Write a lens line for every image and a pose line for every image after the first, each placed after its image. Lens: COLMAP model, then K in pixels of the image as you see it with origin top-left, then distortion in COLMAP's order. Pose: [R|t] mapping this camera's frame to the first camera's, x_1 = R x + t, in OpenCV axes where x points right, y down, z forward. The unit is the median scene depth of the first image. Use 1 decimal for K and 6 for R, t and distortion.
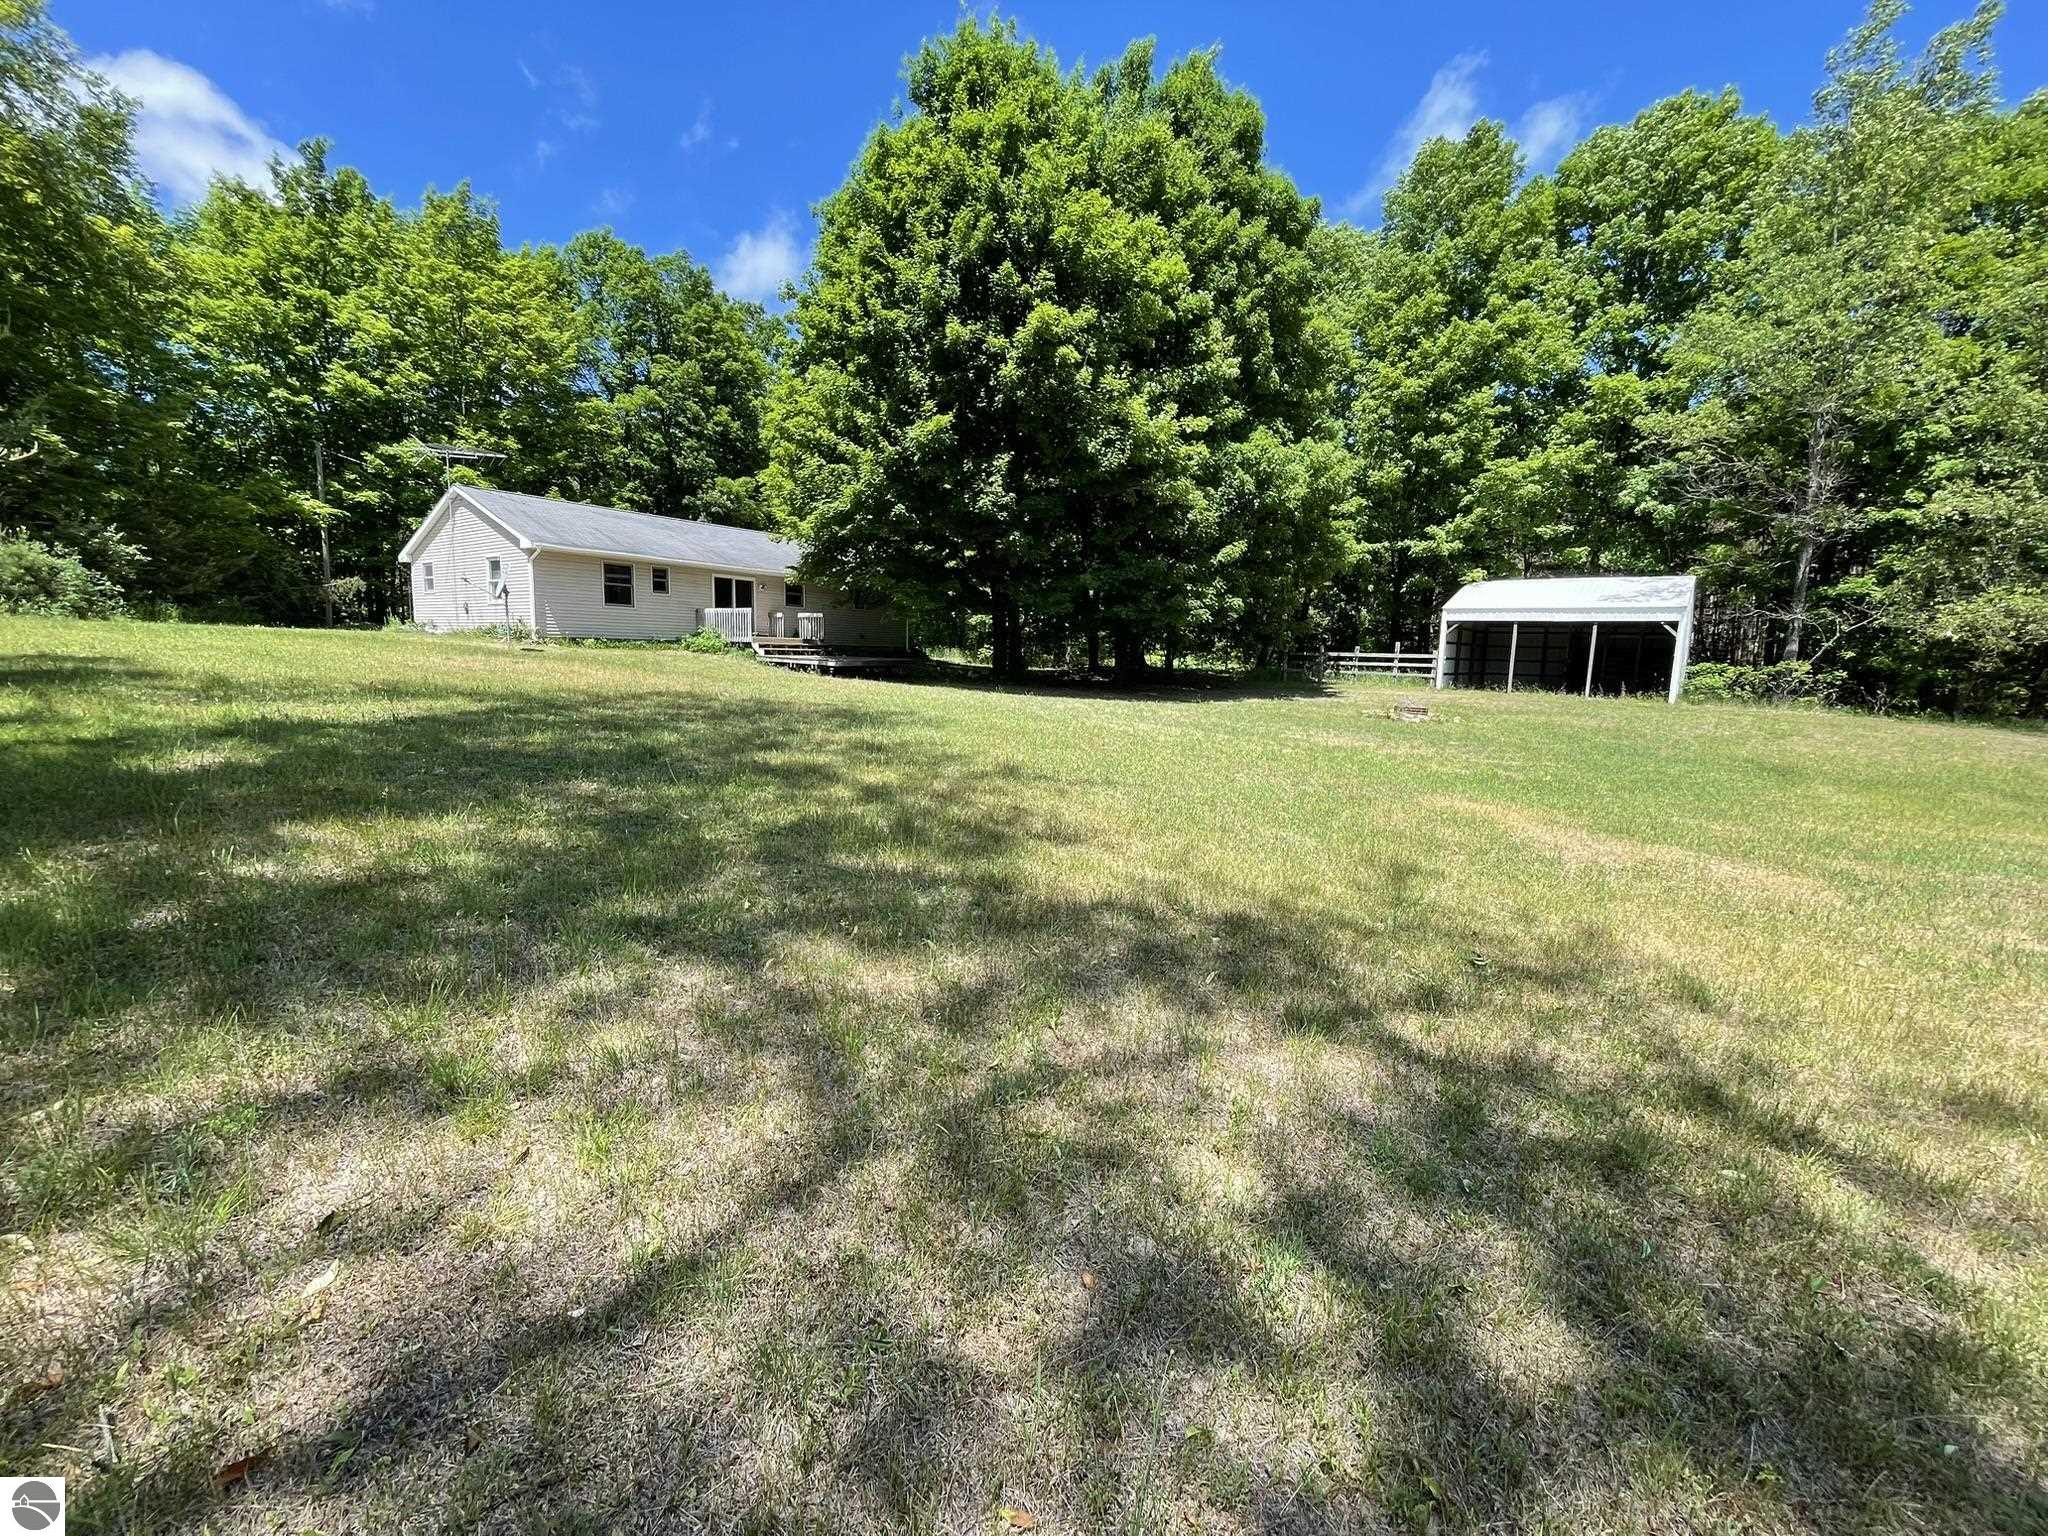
lens RADIAL K [[817.6, 0, 1023.6], [0, 817.6, 750.9], [0, 0, 1]] dist [-0.016287, -0.000090]
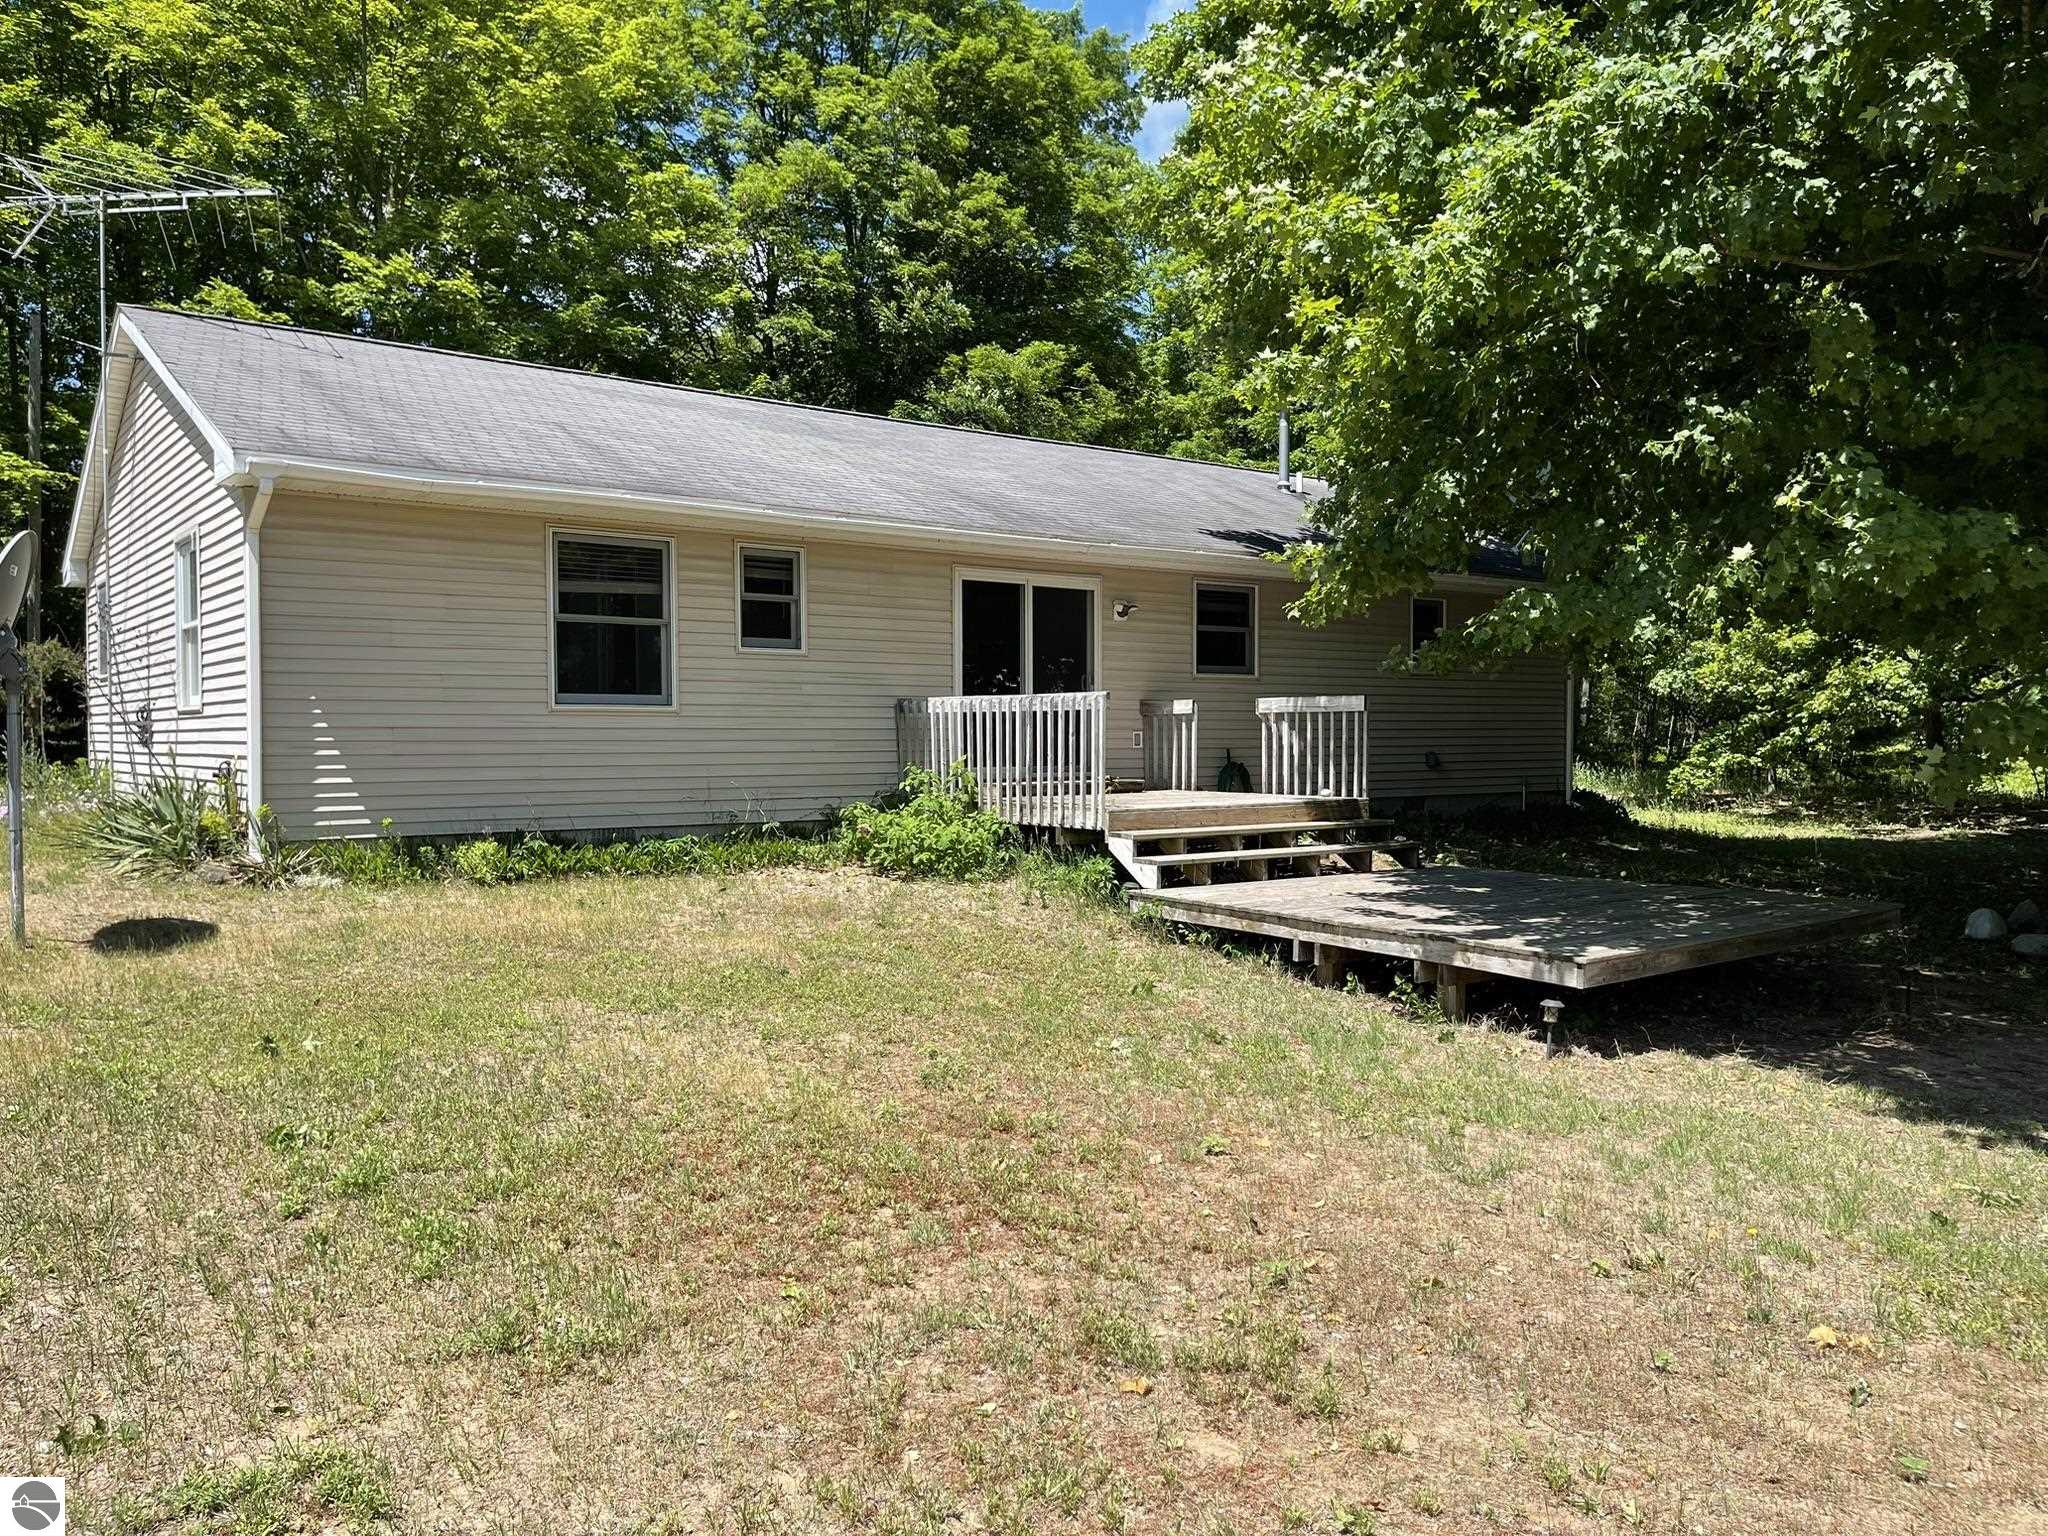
lens RADIAL K [[1514.2, 0, 1025.3], [0, 1514.2, 767.8], [0, 0, 1]] dist [0.023310, 0.002263]
pose [[0.949084, -0.023354, -0.314156, -0.207010], [-0.009773, 0.994586, -0.103459, -0.101369], [0.314871, 0.101262, 0.943717, 0.548888]]
